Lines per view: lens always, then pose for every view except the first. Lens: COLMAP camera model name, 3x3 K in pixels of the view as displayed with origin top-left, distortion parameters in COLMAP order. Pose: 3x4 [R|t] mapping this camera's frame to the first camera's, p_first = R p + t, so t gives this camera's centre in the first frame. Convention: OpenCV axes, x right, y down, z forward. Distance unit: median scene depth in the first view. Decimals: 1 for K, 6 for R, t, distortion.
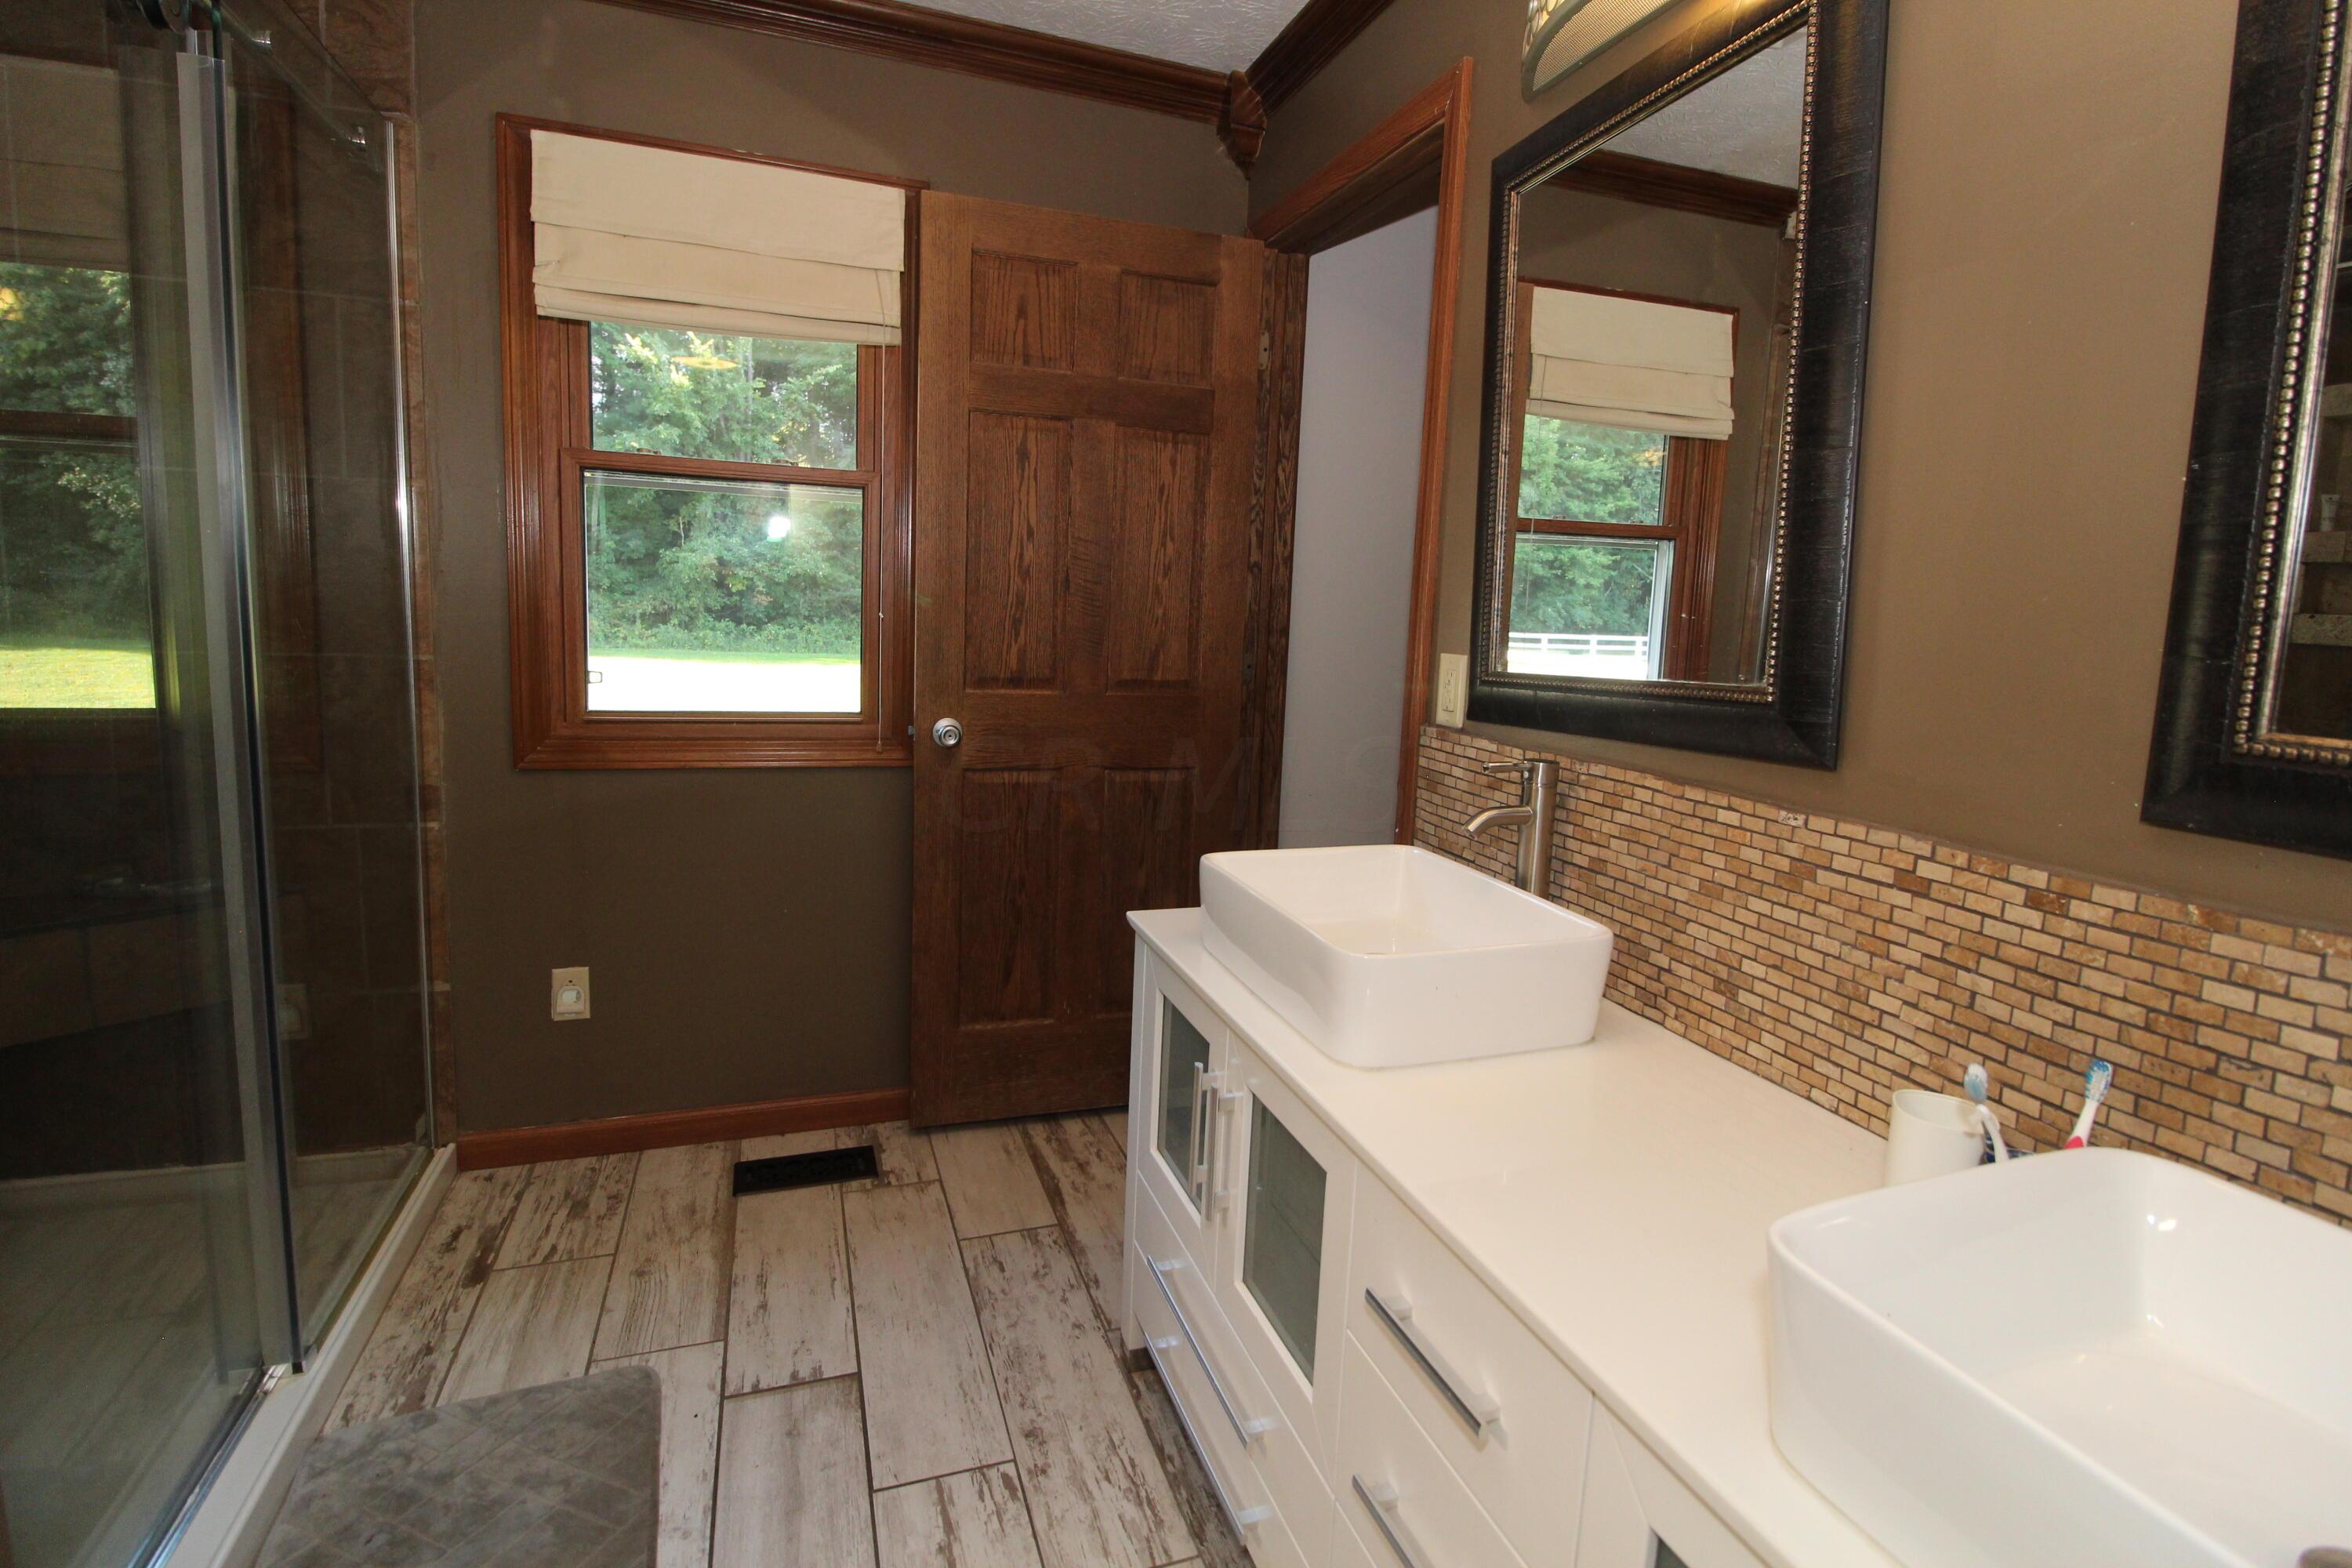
lens RADIAL K [[1090.6, 0, 1177.0], [0, 1090.6, 742.8], [0, 0, 1]] dist [-0.002534, -0.011218]
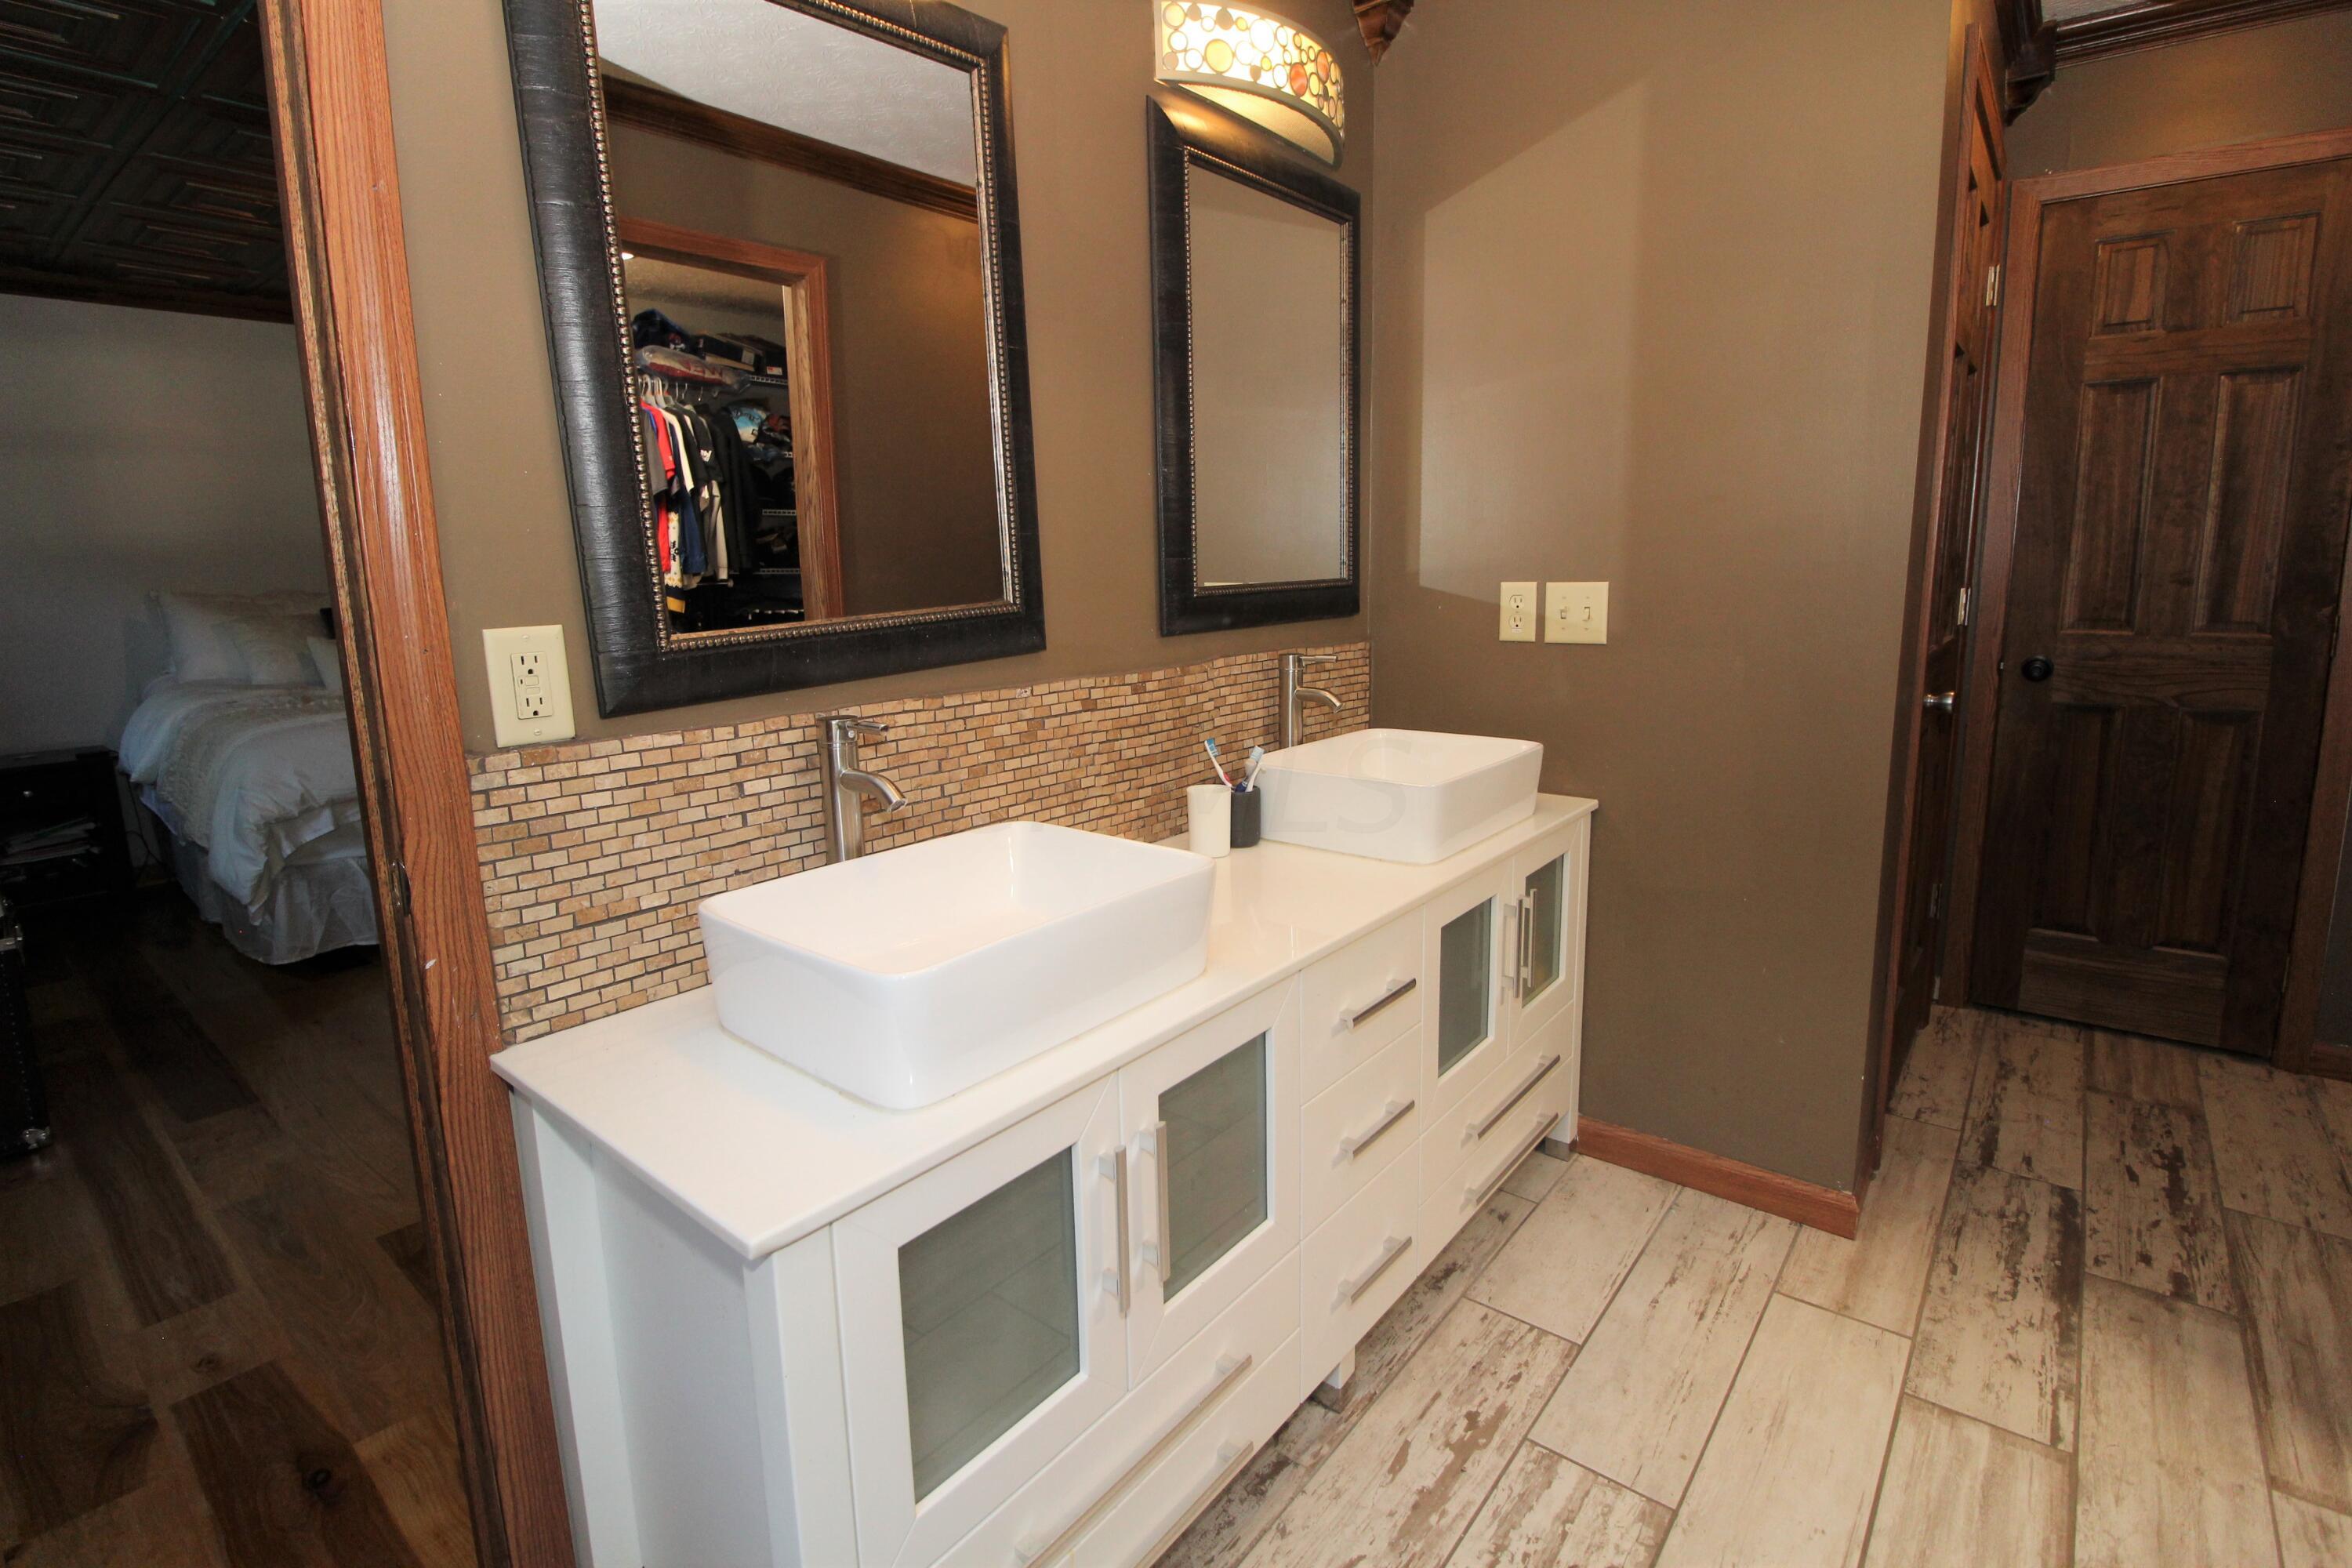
lens RADIAL K [[1090.6, 0, 1177.0], [0, 1090.6, 742.8], [0, 0, 1]] dist [-0.002534, -0.011218]
pose [[-0.518377, -0.166536, 0.838779, -0.721178], [0.112512, 0.959045, 0.259948, -0.210391], [-0.847718, 0.229124, -0.478410, 1.528359]]
